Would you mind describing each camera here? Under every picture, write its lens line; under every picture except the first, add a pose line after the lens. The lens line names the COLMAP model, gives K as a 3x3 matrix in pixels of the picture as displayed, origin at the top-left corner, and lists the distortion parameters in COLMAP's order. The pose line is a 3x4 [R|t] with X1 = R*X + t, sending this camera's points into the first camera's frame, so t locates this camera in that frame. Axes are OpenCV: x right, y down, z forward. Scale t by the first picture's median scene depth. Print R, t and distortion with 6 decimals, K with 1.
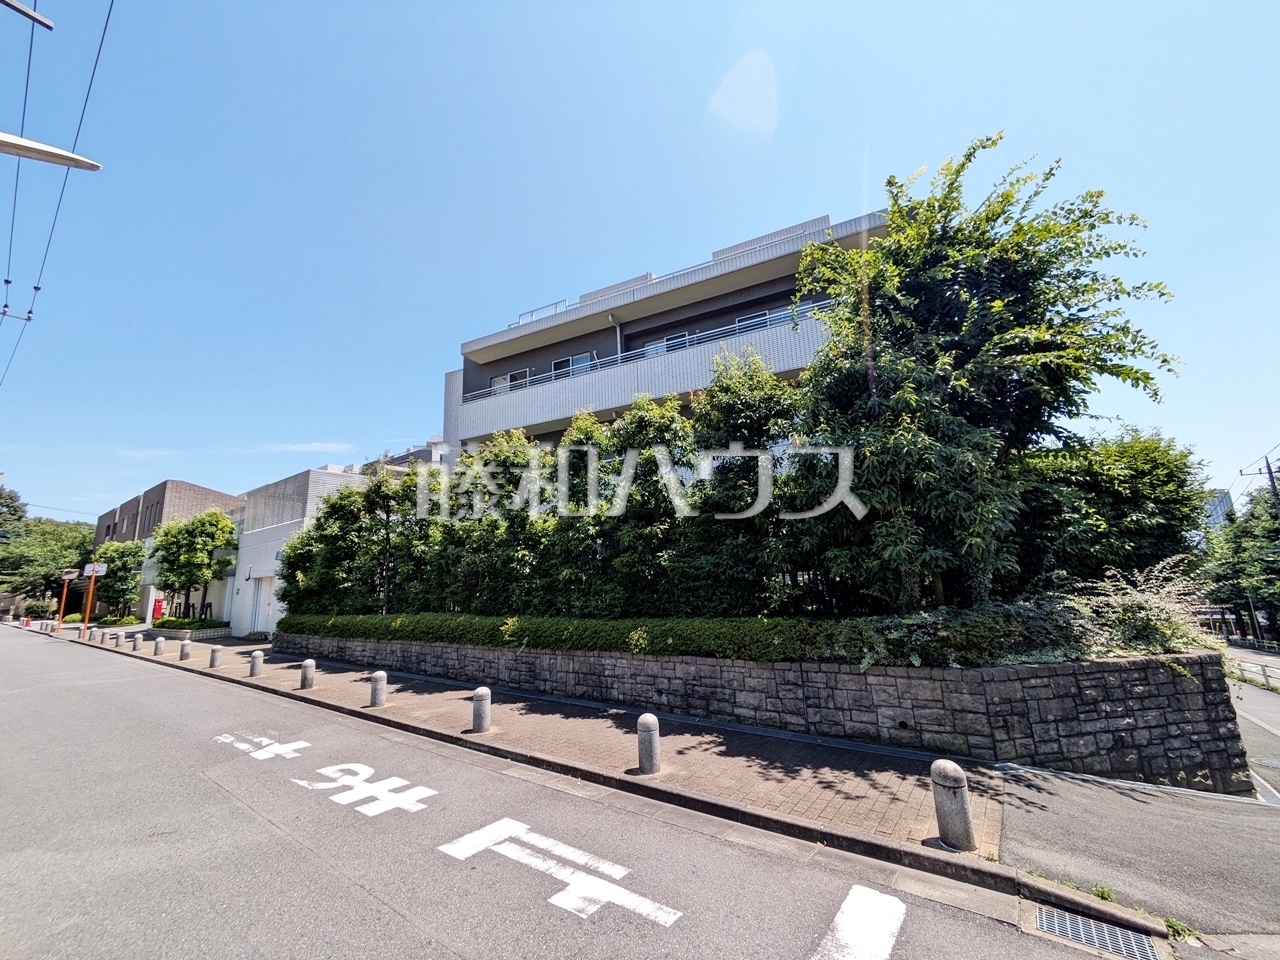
lens RADIAL K [[509.1, 0, 632.1], [0, 509.1, 482.2], [0, 0, 1]] dist [-0.002709, 0.003390]
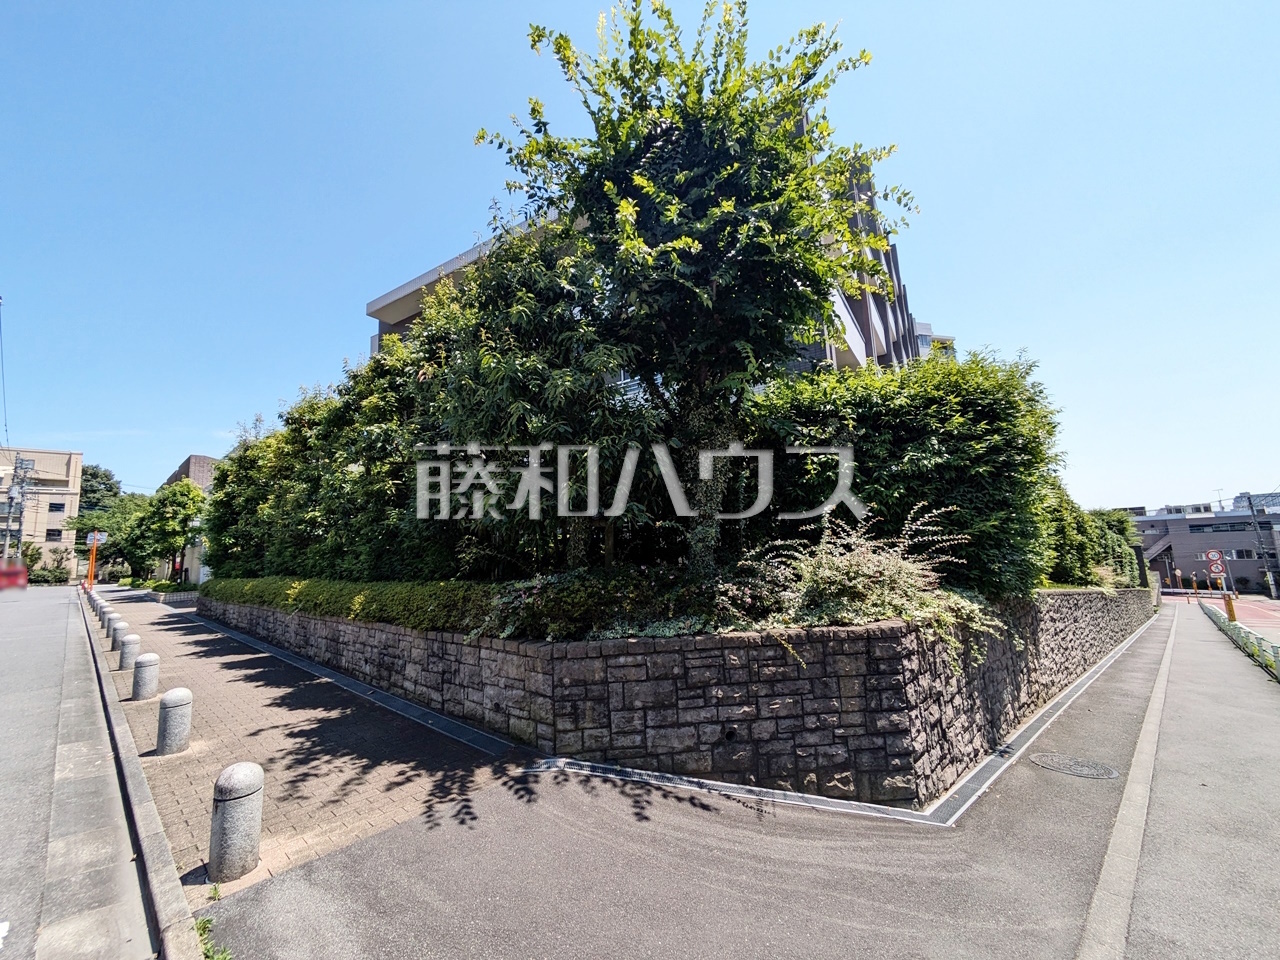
lens RADIAL K [[509.1, 0, 640.5], [0, 509.1, 482.5], [0, 0, 1]] dist [-0.002709, 0.003390]
pose [[0.993744, -0.022728, -0.109342, 0.907779], [0.030255, 0.997248, 0.067678, 0.061045], [0.107503, -0.070563, 0.991698, 0.229738]]
